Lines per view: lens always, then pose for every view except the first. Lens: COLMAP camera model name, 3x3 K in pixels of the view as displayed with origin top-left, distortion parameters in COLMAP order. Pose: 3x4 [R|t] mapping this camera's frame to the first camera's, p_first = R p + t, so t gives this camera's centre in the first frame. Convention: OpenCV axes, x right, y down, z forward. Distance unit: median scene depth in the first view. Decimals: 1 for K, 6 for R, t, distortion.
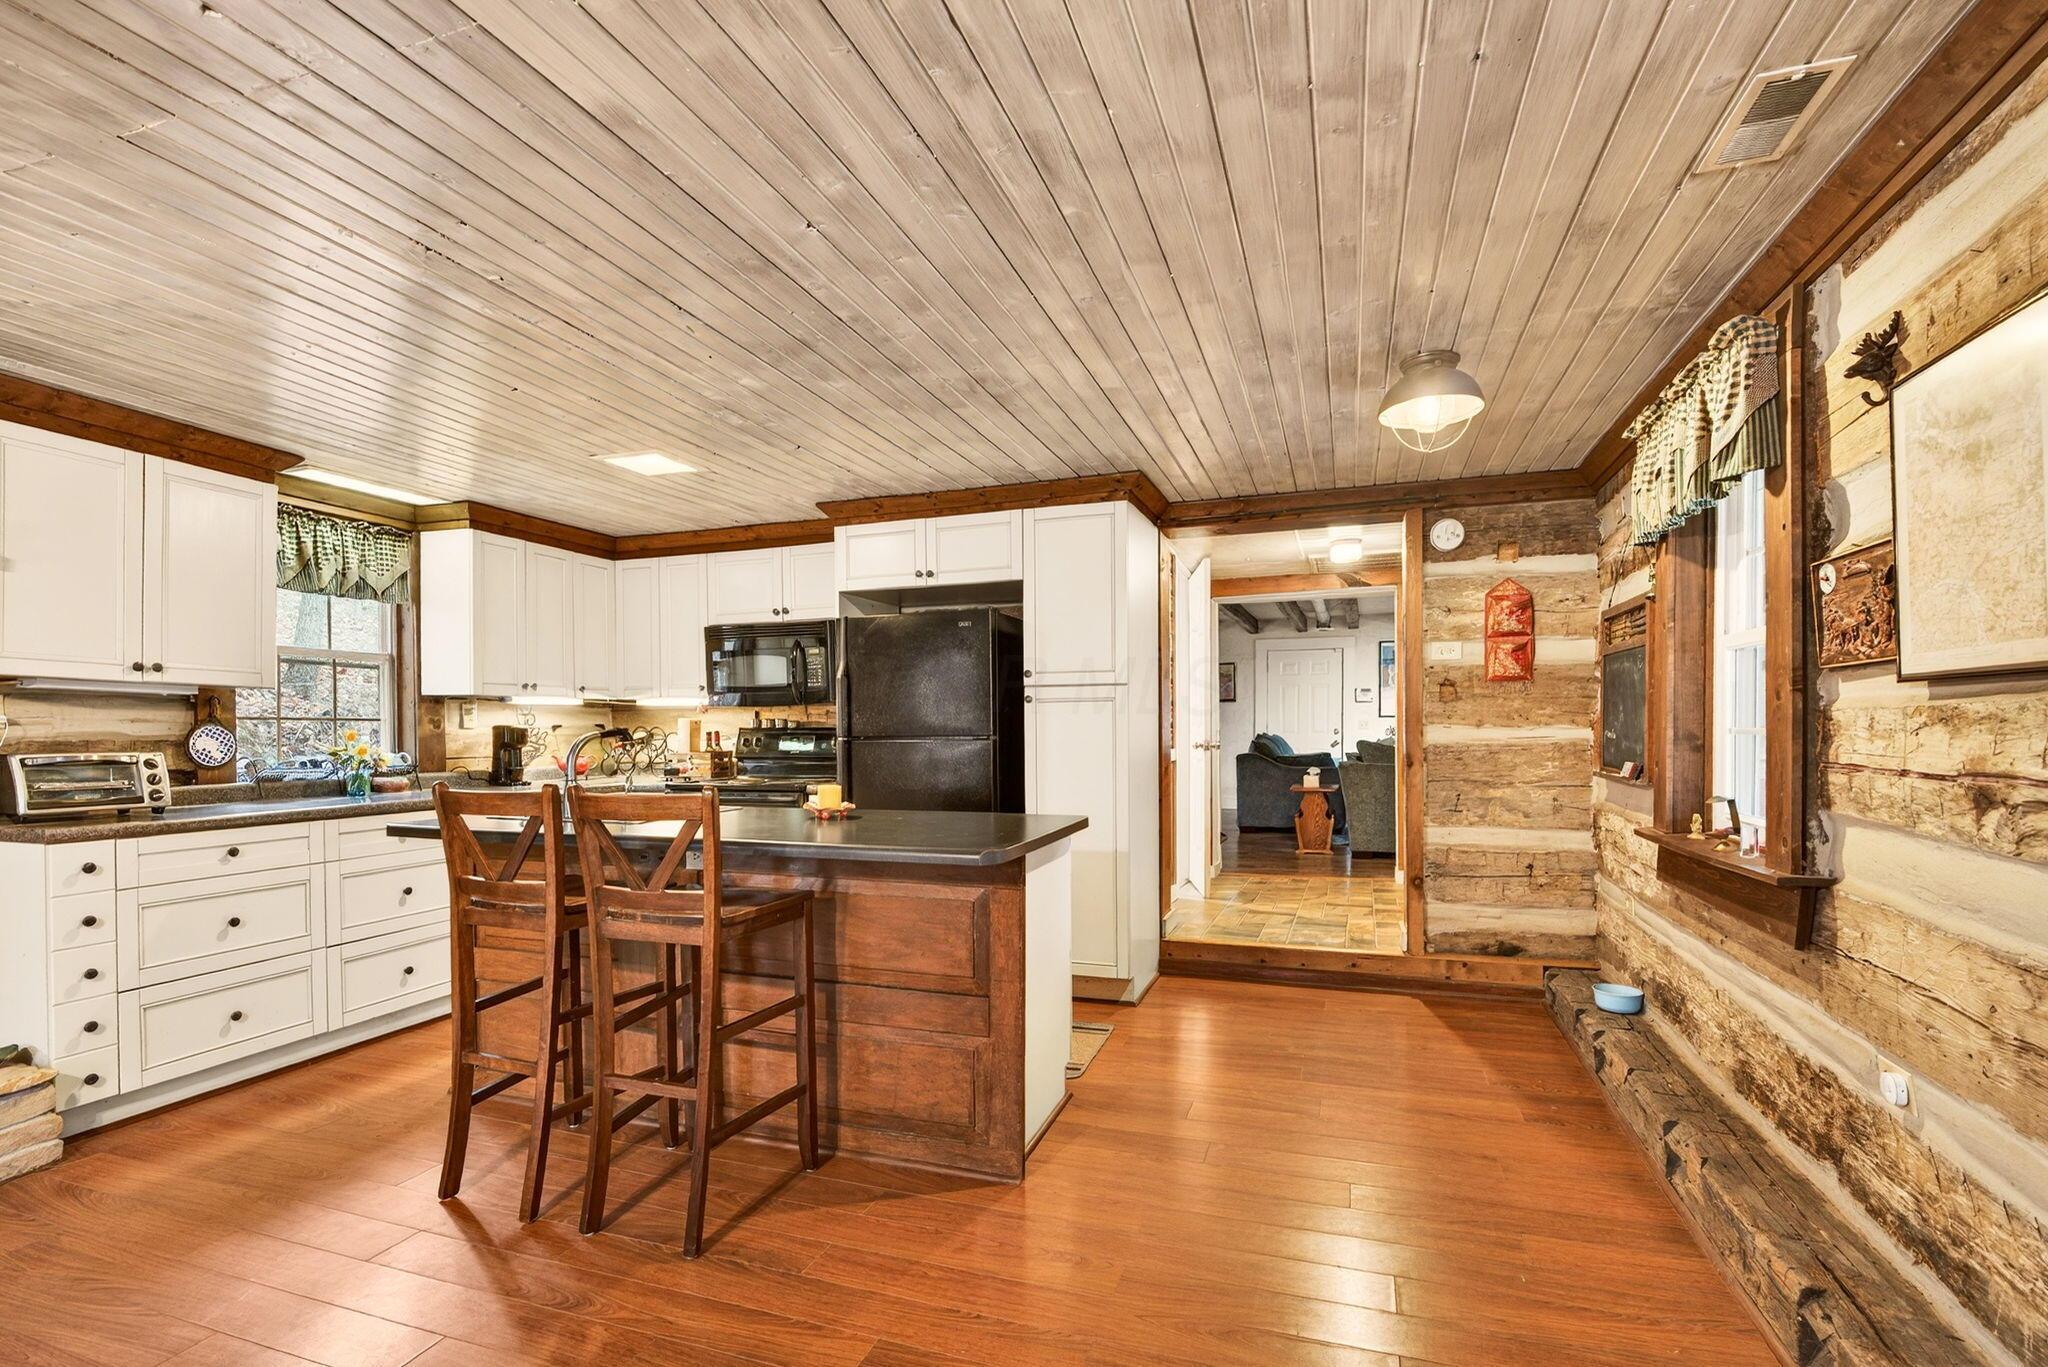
lens RADIAL K [[923.6, 0, 1017.3], [0, 923.6, 741.5], [0, 0, 1]] dist [-0.006698, 0.003719]
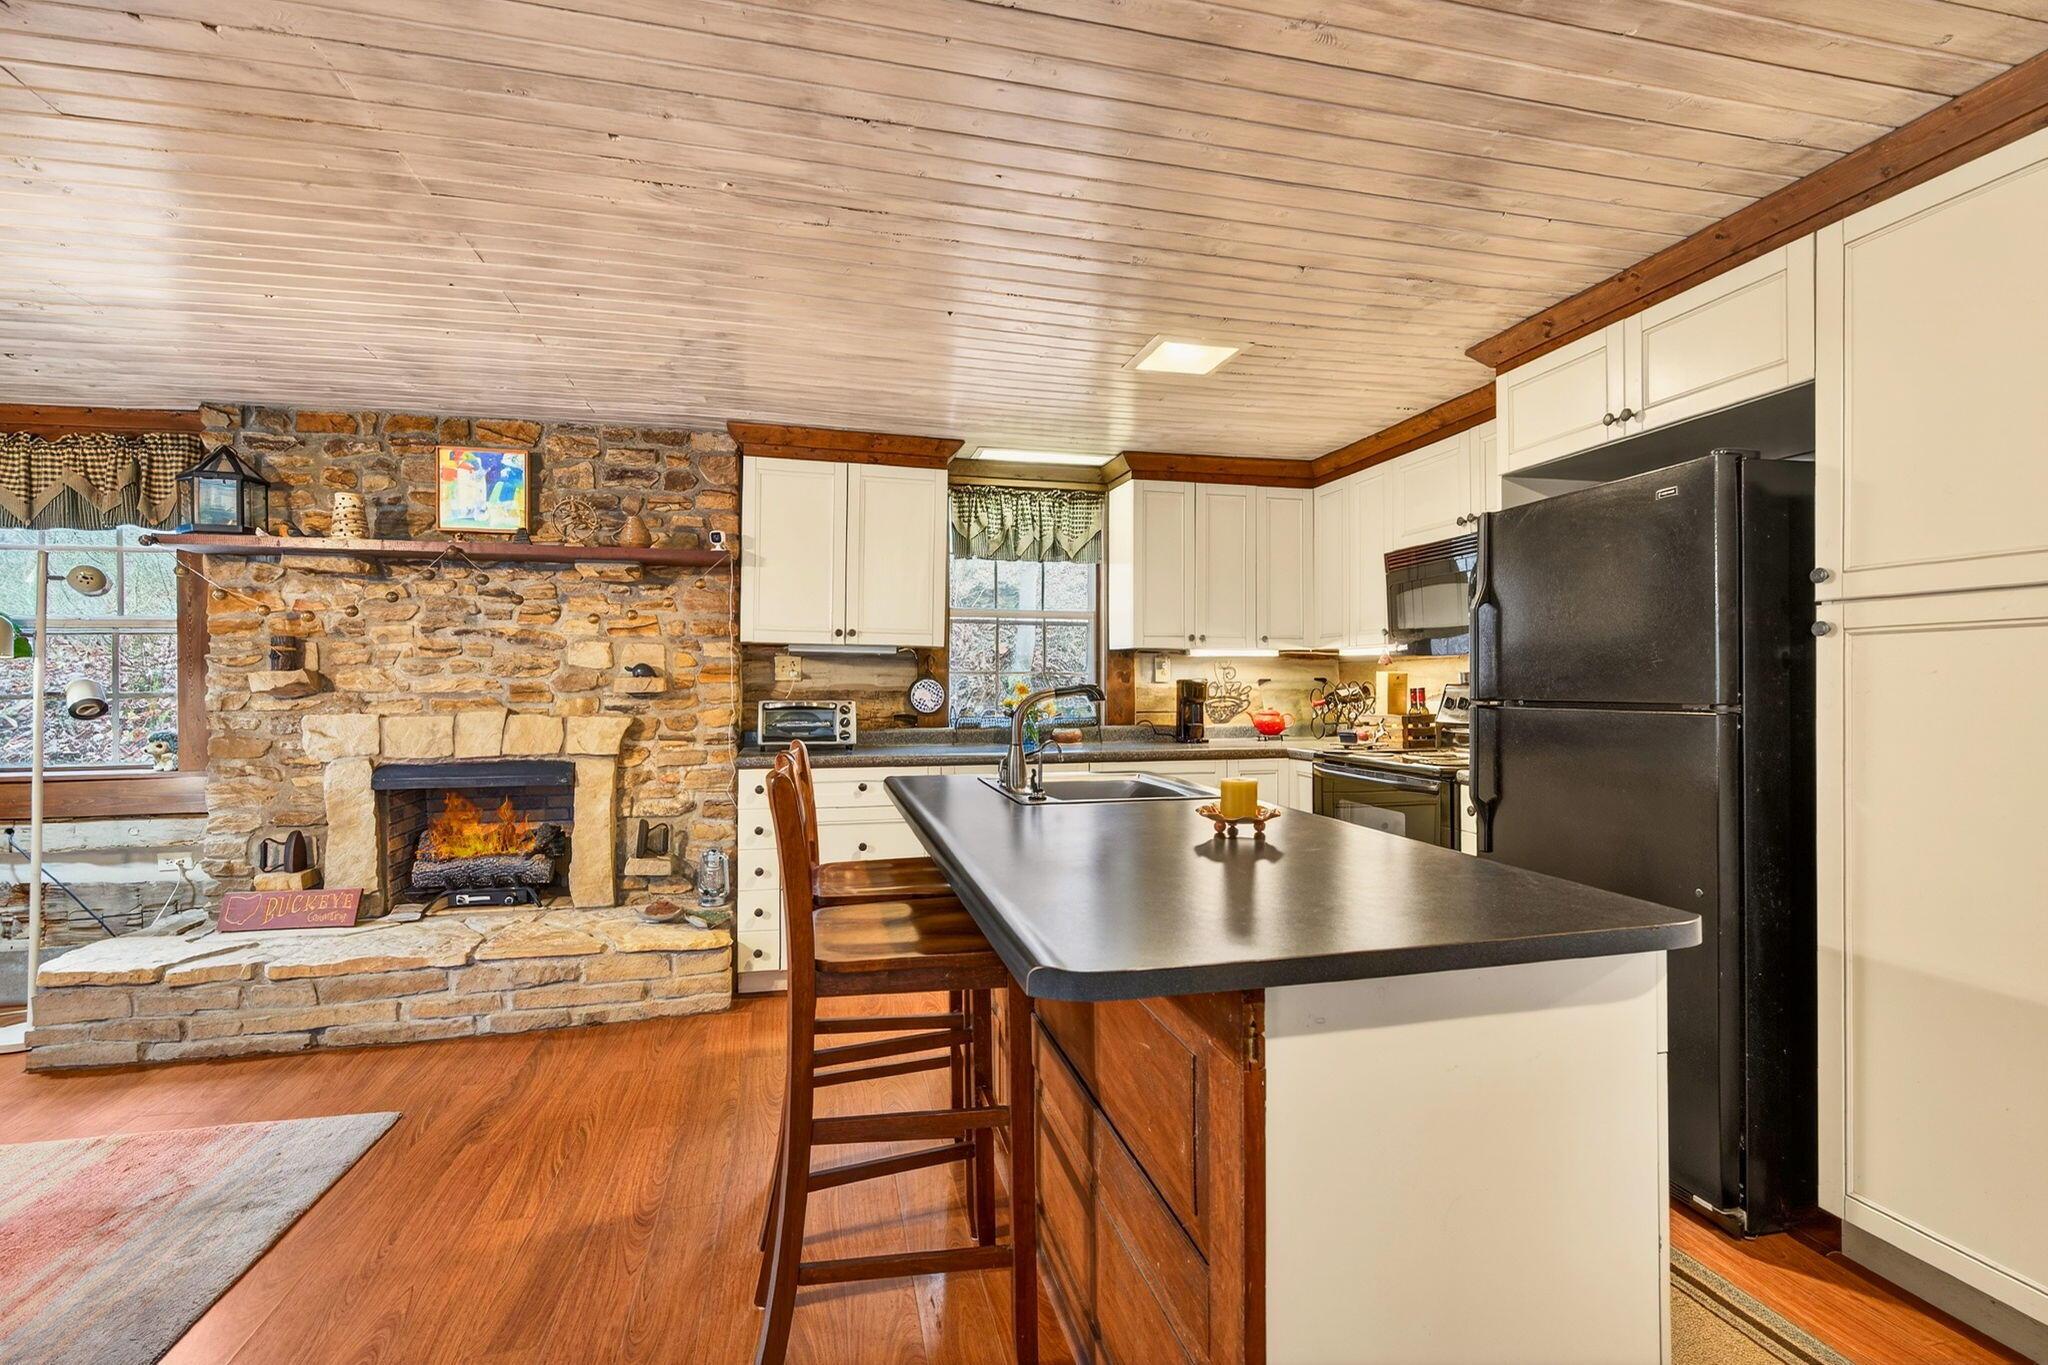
lens RADIAL K [[923.6, 0, 1015.7], [0, 923.6, 680.5], [0, 0, 1]] dist [-0.006698, 0.003719]
pose [[0.536490, 0.005642, -0.843888, 0.198300], [-0.017157, 0.999844, -0.004223, -0.011718], [0.843732, 0.016744, 0.536503, 0.427350]]
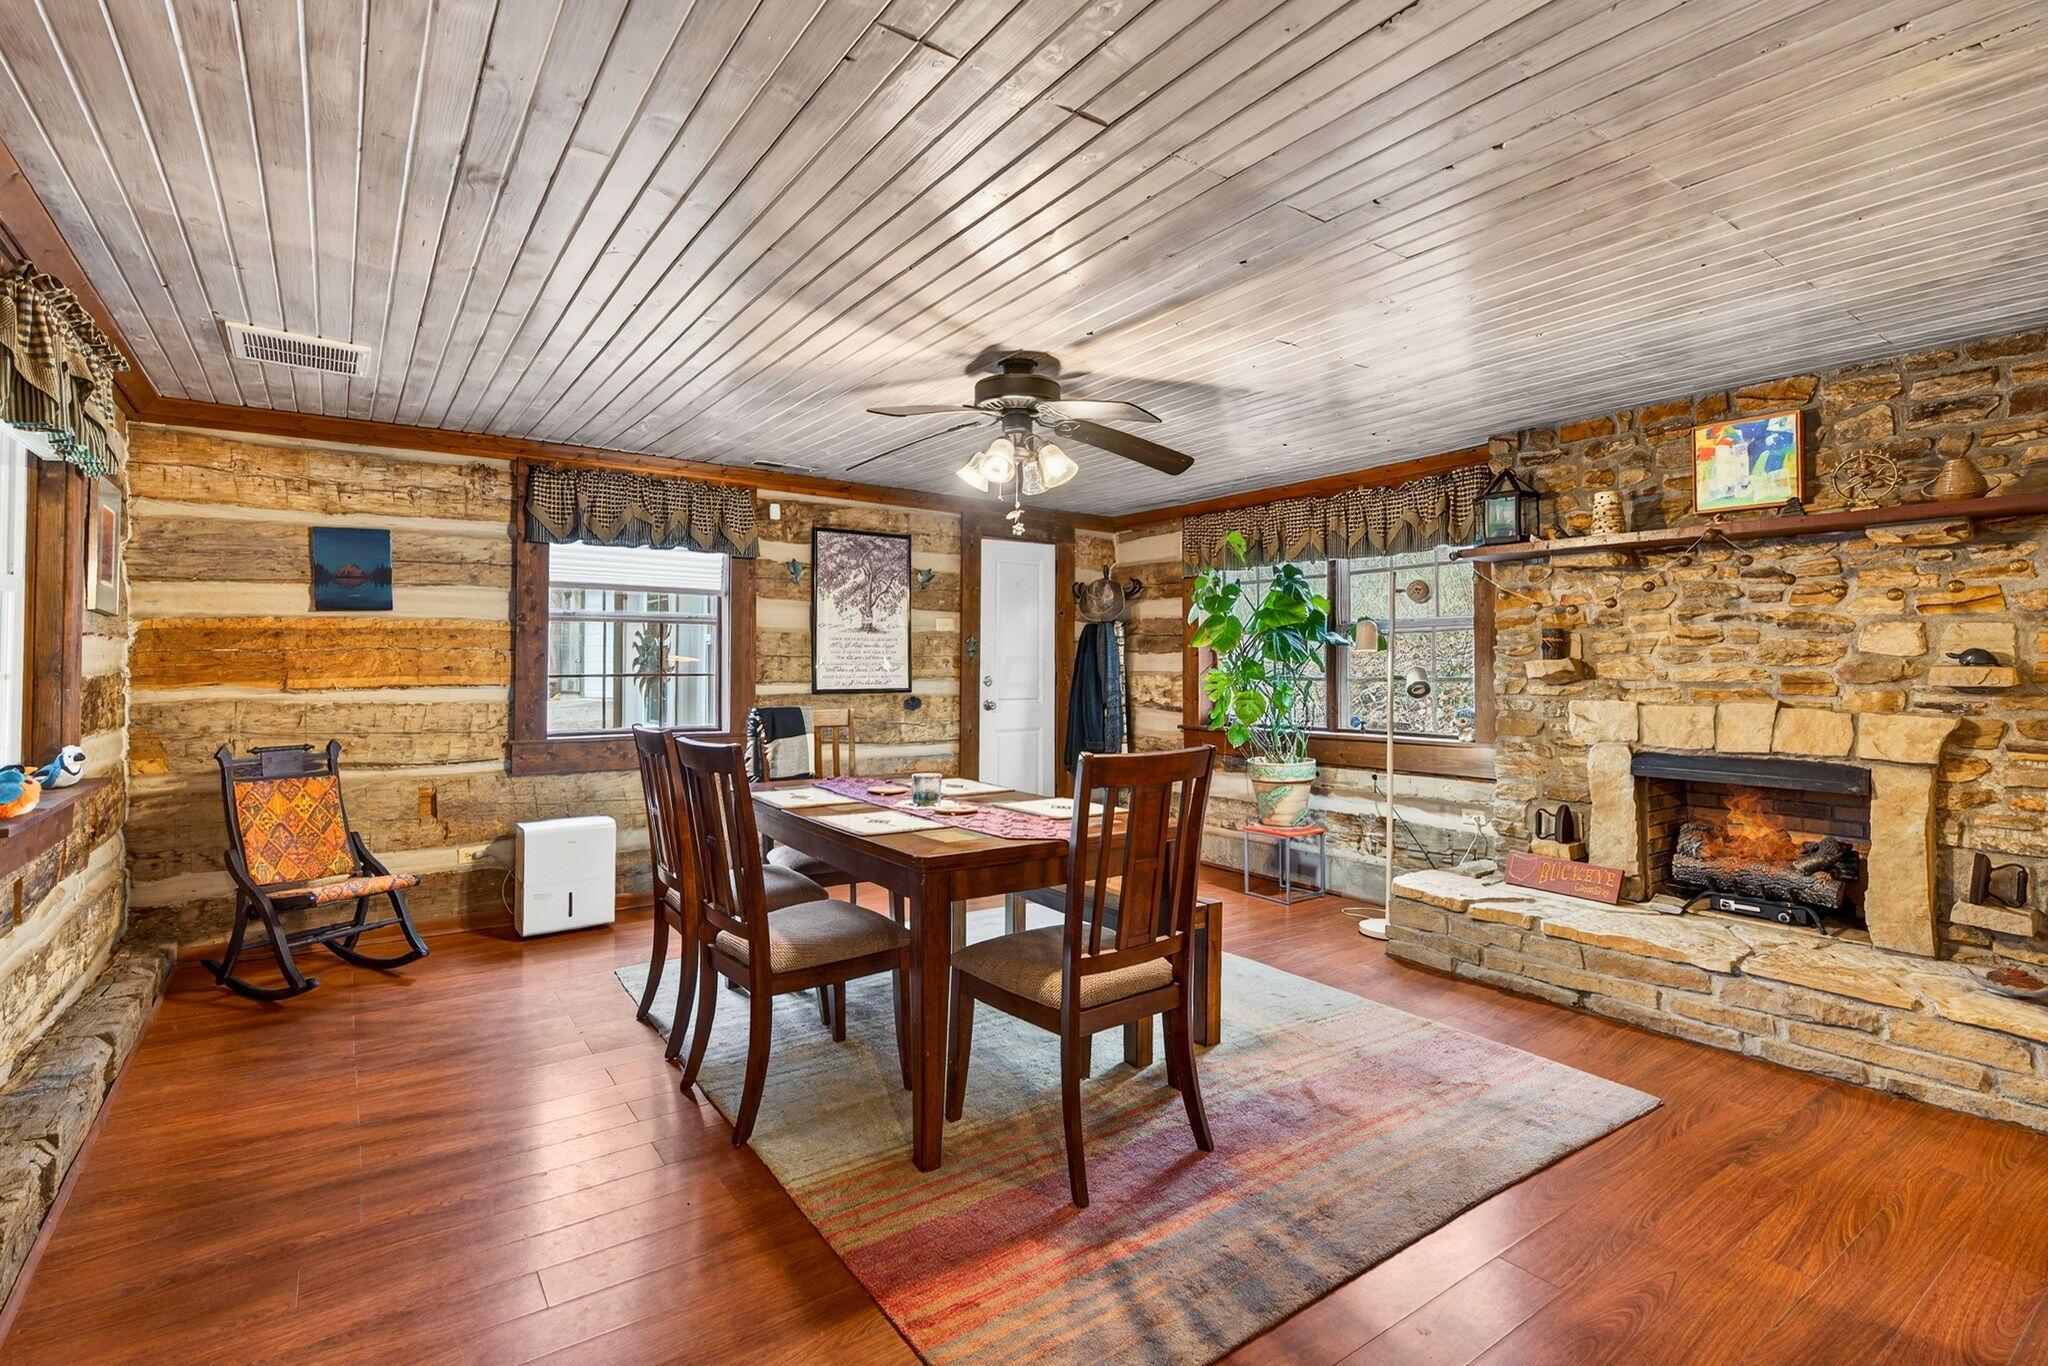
lens RADIAL K [[955.2, 0, 1019.5], [0, 955.2, 641.4], [0, 0, 1]] dist [-0.003515, 0.003162]
pose [[-0.575314, -0.018048, -0.817733, 0.241314], [-0.016208, 0.999812, -0.010663, -0.012142], [0.817772, 0.007119, -0.575498, 0.429646]]
